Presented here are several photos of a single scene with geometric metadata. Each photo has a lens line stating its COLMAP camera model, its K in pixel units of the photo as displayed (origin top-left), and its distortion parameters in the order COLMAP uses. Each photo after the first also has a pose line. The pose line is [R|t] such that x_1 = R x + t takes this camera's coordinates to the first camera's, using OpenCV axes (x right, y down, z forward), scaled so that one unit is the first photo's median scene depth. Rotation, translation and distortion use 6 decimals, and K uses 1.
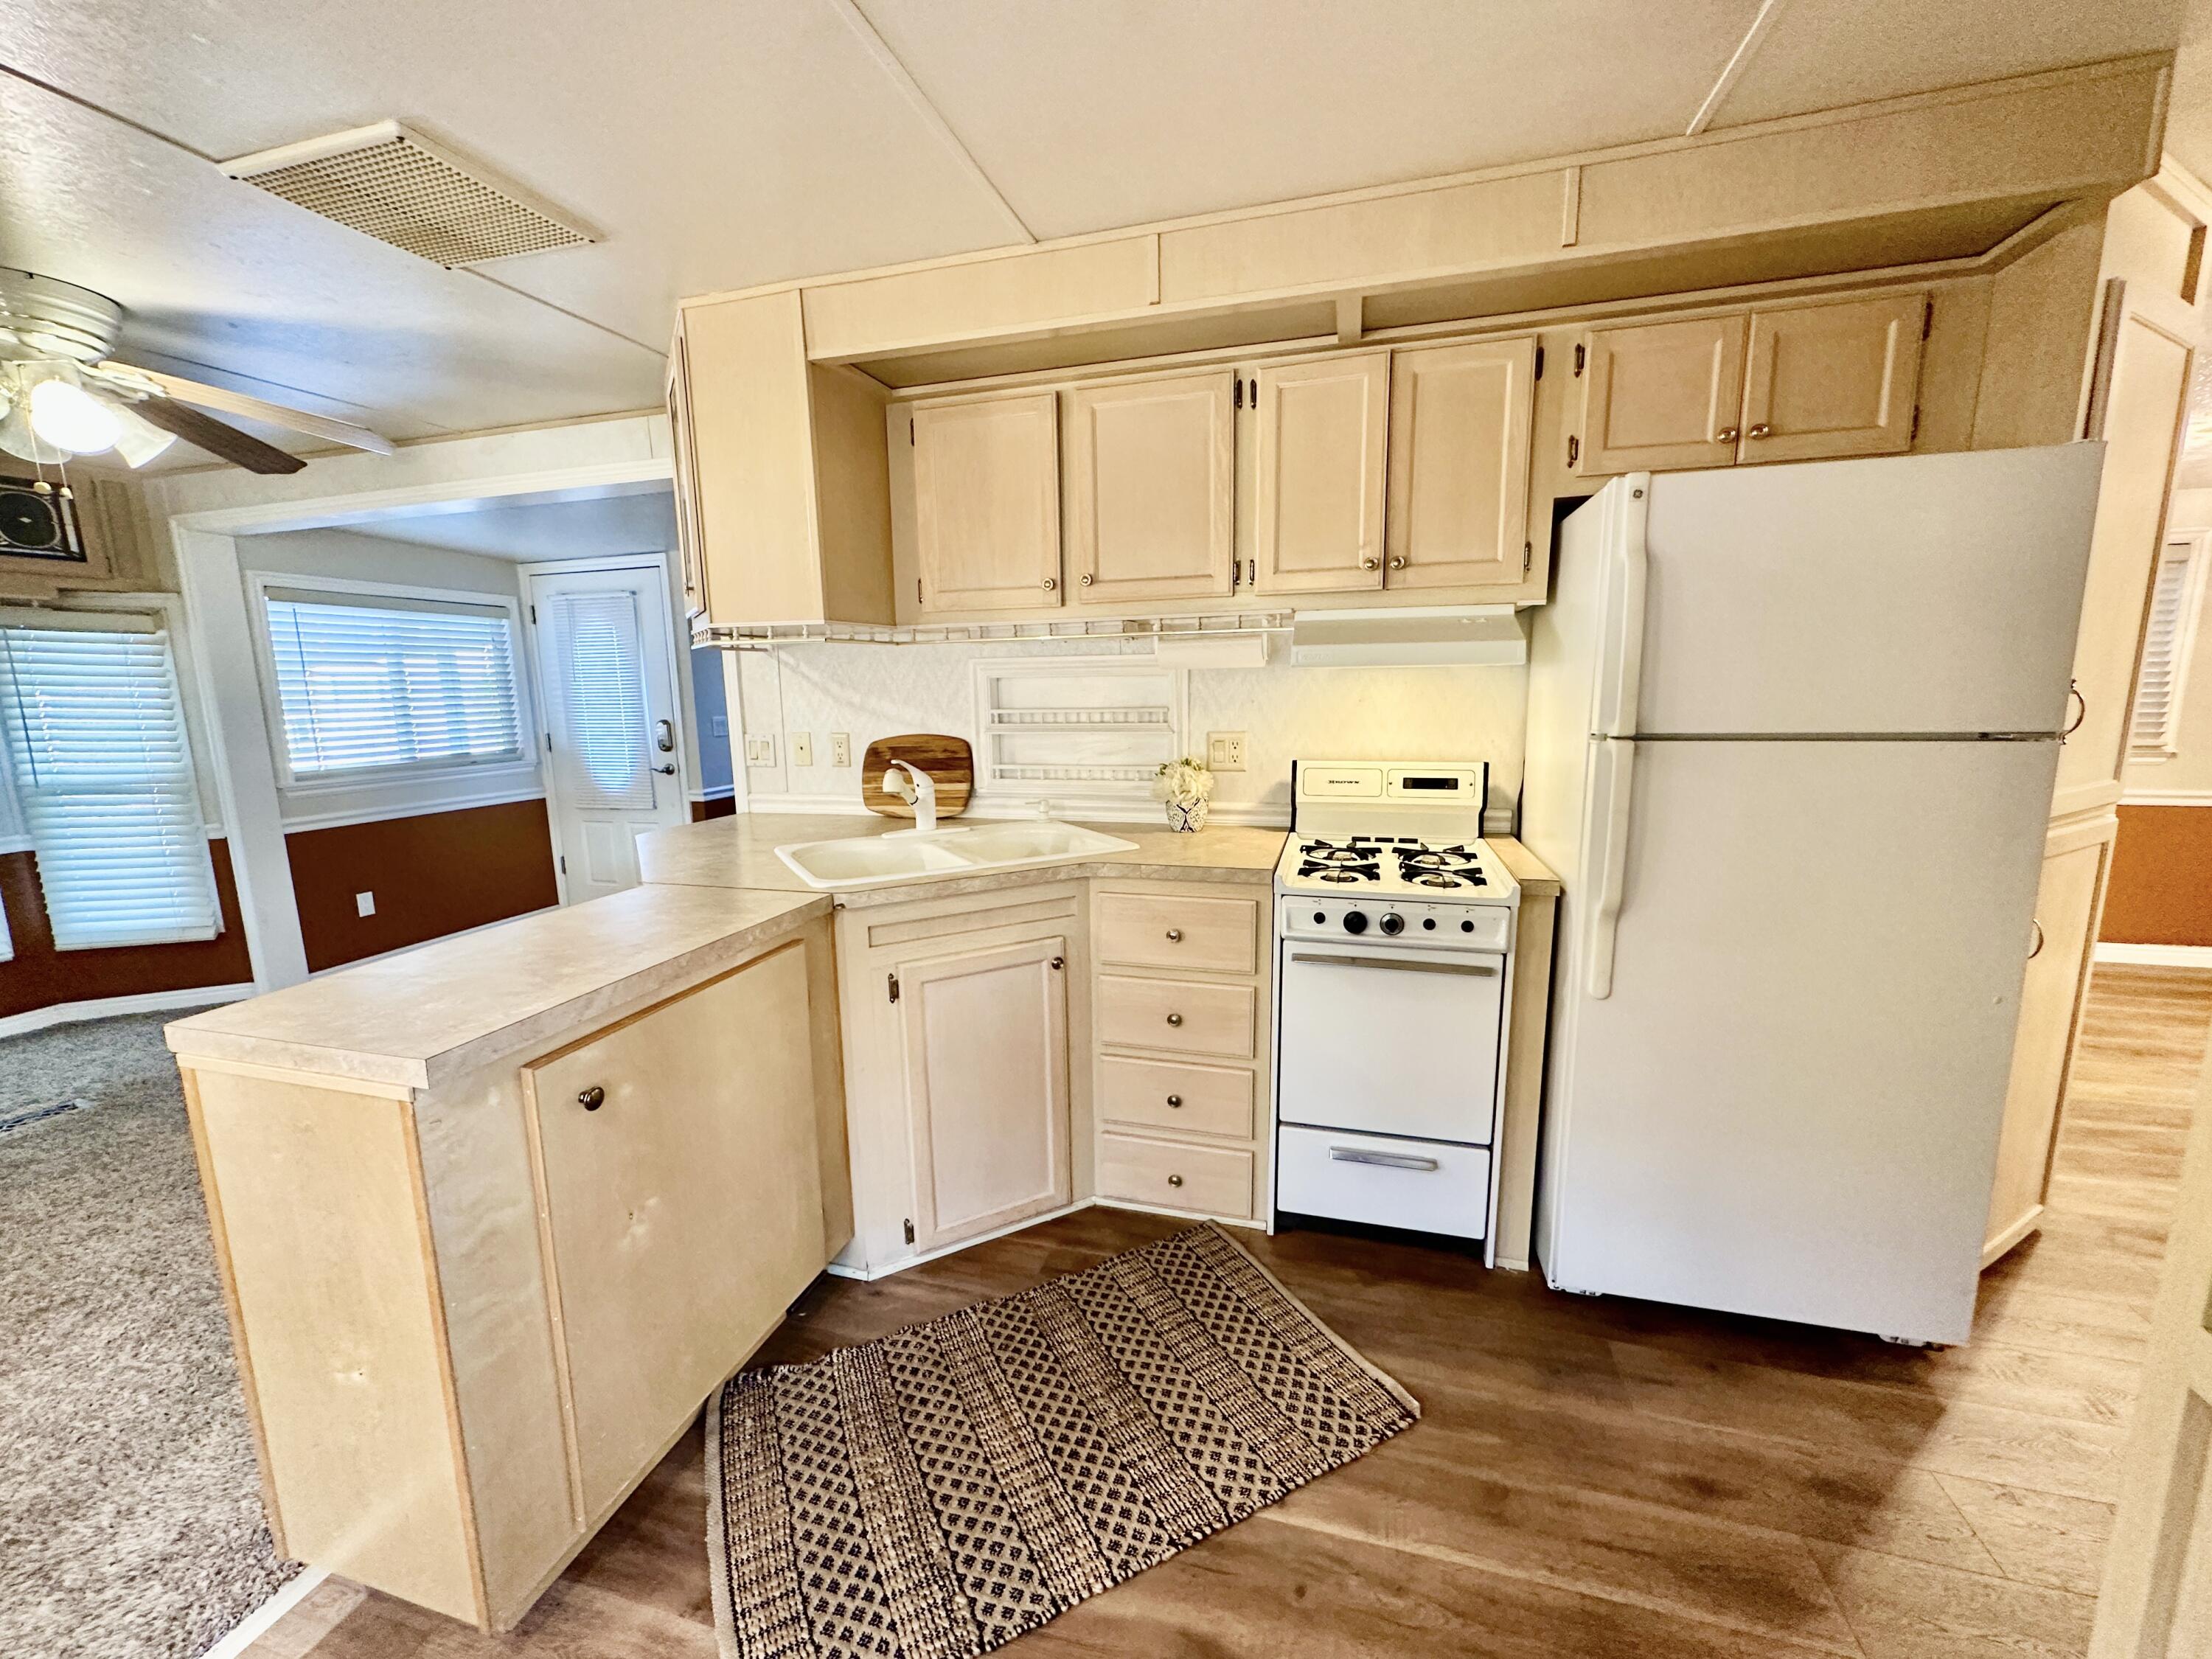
lens RADIAL K [[886.0, 0, 1096.5], [0, 886.0, 830.7], [0, 0, 1]] dist [0.003400, -0.000334]
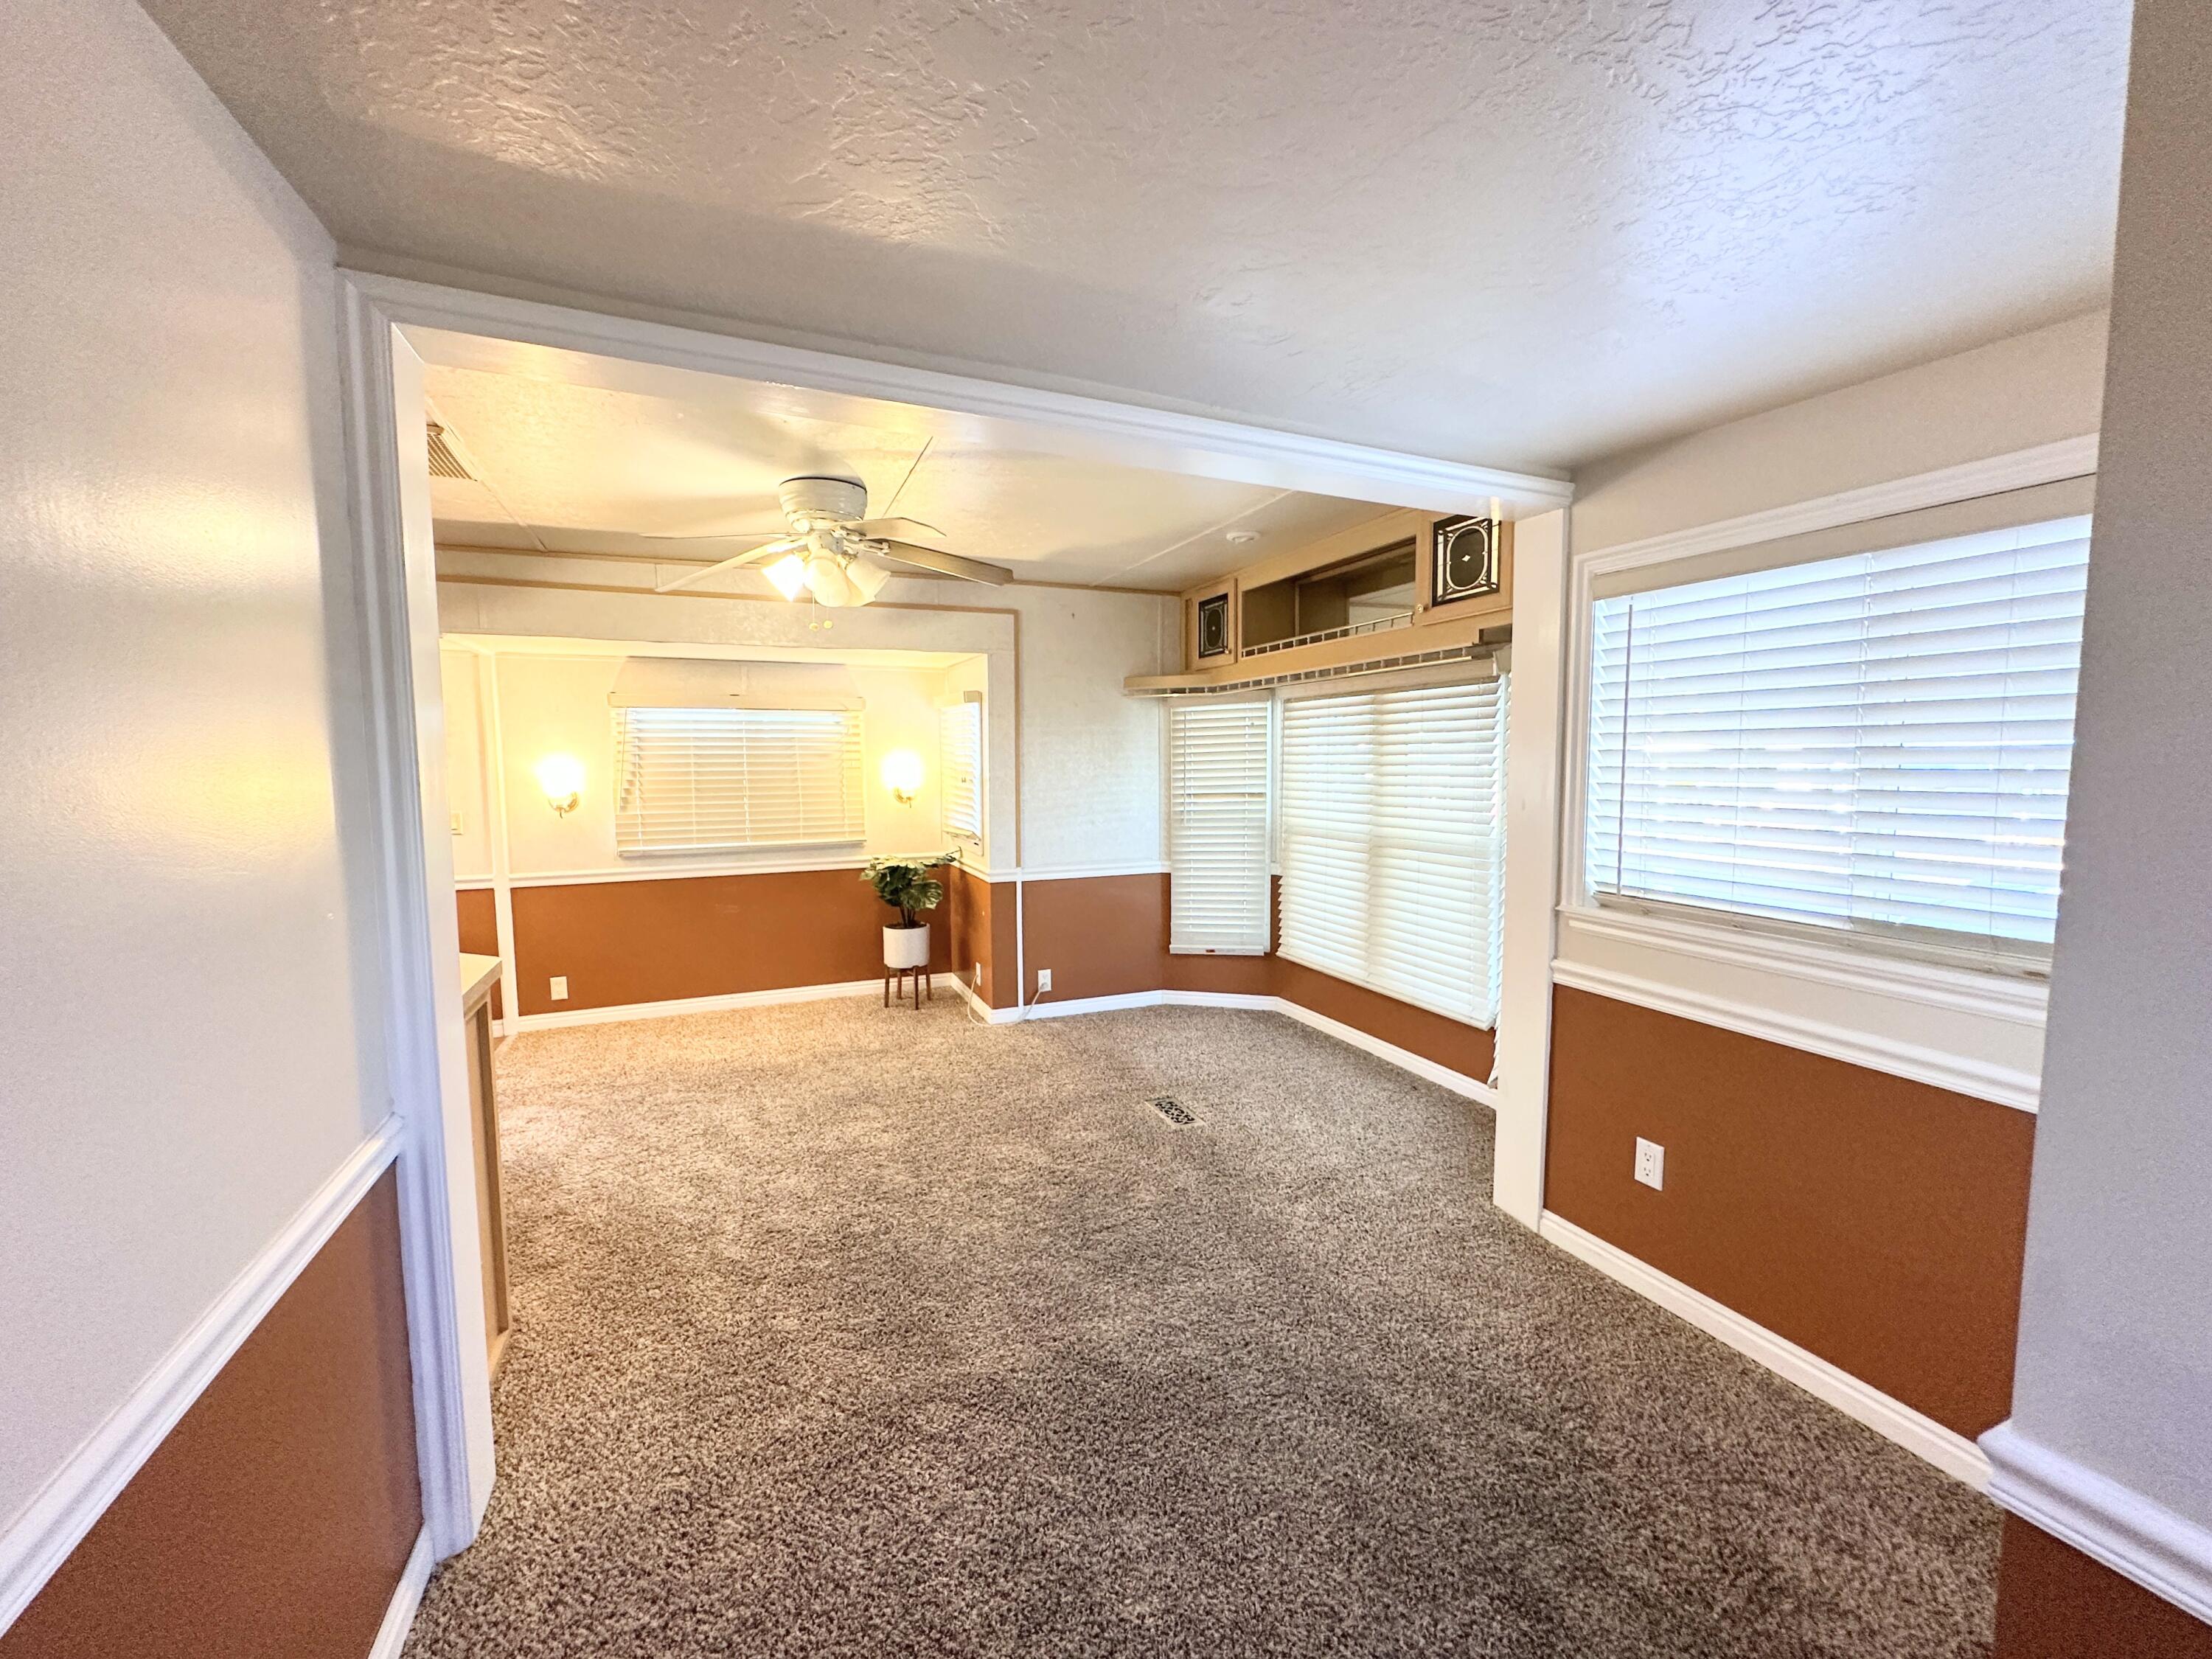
lens RADIAL K [[886.0, 0, 1103.0], [0, 886.0, 824.2], [0, 0, 1]] dist [0.003400, -0.000334]
pose [[-0.780083, 0.074059, -0.621277, -0.683003], [-0.080628, 0.972792, 0.217197, -0.491212], [0.620459, 0.219524, -0.752888, 2.894483]]
